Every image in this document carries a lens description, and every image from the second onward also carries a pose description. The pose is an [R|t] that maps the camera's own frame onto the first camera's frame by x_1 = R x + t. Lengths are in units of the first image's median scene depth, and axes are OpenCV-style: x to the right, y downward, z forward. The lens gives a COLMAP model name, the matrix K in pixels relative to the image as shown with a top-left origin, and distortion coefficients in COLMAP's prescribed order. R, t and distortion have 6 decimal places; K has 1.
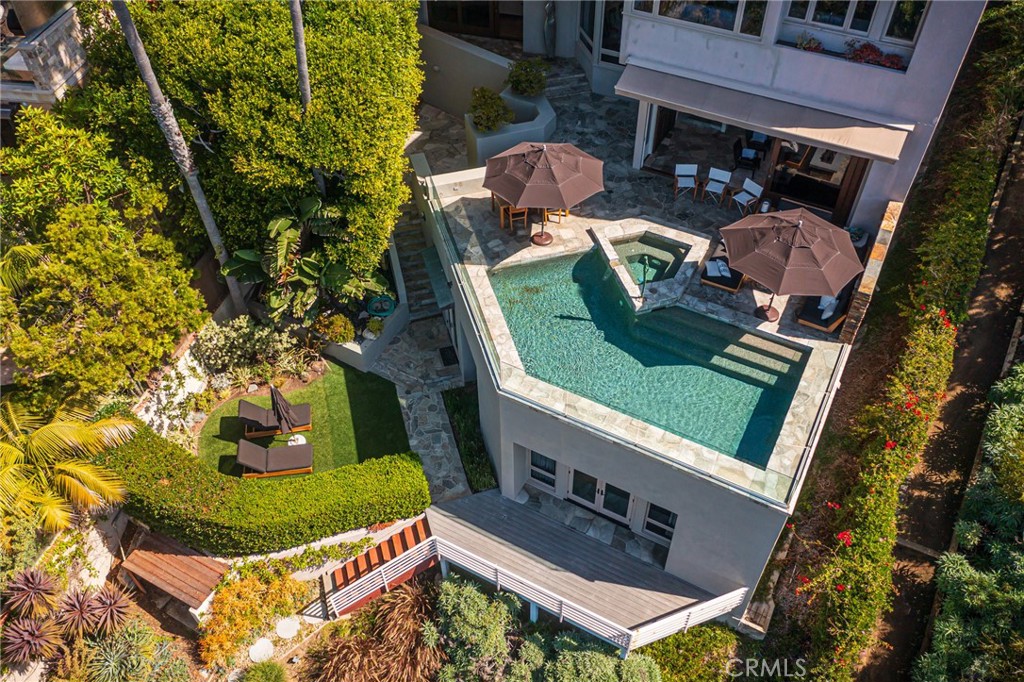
lens RADIAL K [[818.1, 0, 512.0], [0, 818.1, 341.0], [0, 0, 1]] dist [0.012414, 0.011202]
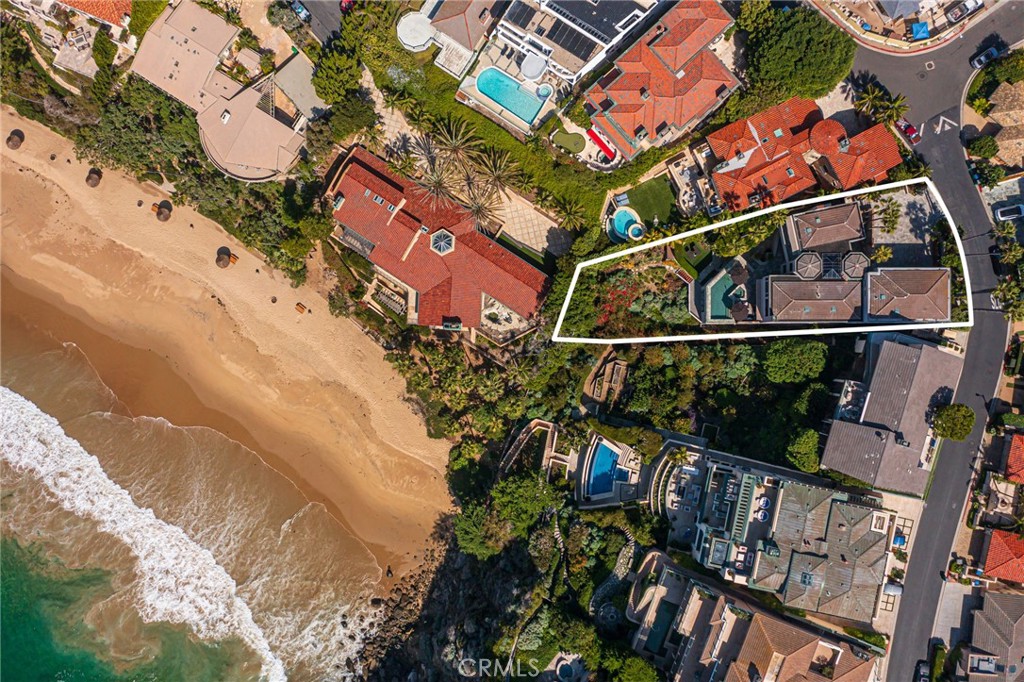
lens RADIAL K [[818.1, 0, 512.0], [0, 818.1, 341.0], [0, 0, 1]] dist [0.012414, 0.011202]
pose [[0.479898, 0.877243, 0.011932, -0.489331], [-0.632865, 0.336727, 0.697207, -3.659487], [0.607602, -0.342139, 0.716771, -5.358566]]
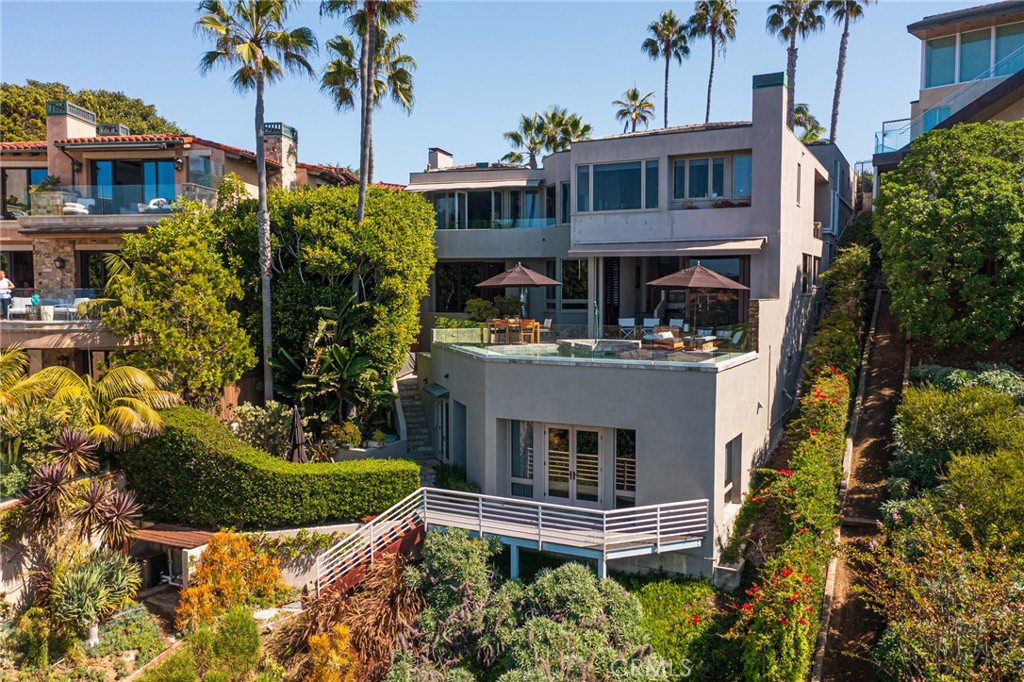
lens RADIAL K [[818.1, 0, 512.0], [0, 818.1, 341.0], [0, 0, 1]] dist [0.012414, 0.011202]
pose [[0.999805, 0.010324, 0.016860, 0.003190], [0.004070, 0.727077, -0.686544, 0.831789], [-0.019346, 0.686478, 0.726893, 0.054408]]
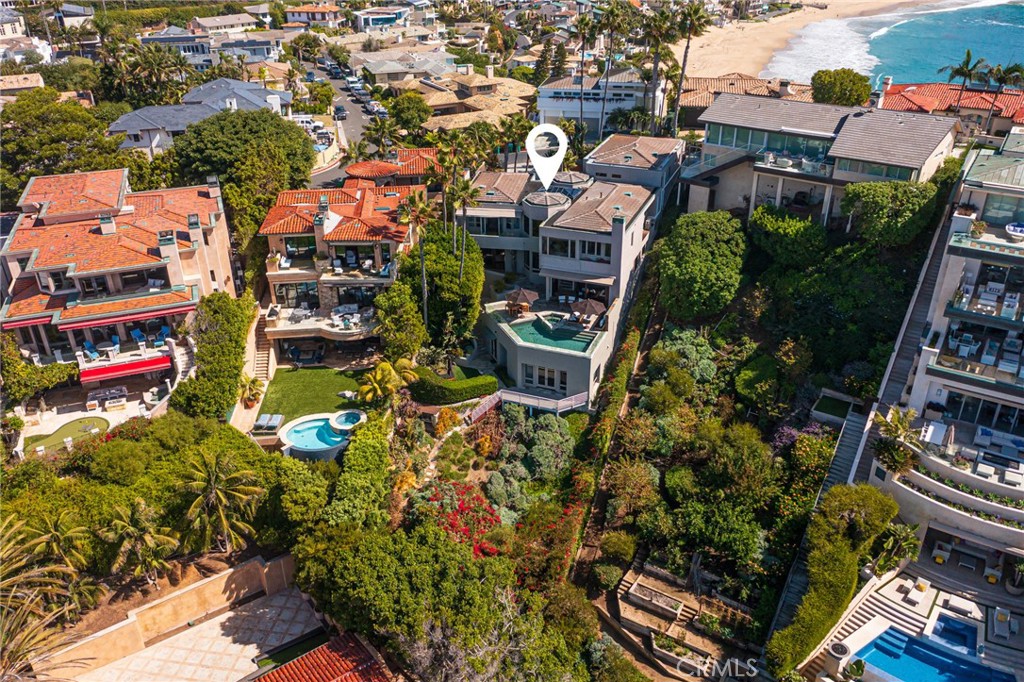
lens RADIAL K [[818.1, 0, 512.0], [0, 818.1, 341.0], [0, 0, 1]] dist [0.012414, 0.011202]
pose [[0.992716, -0.055482, 0.106944, -0.407869], [0.087375, 0.942700, -0.321999, 1.157750], [-0.082951, 0.328998, 0.940680, -2.363725]]
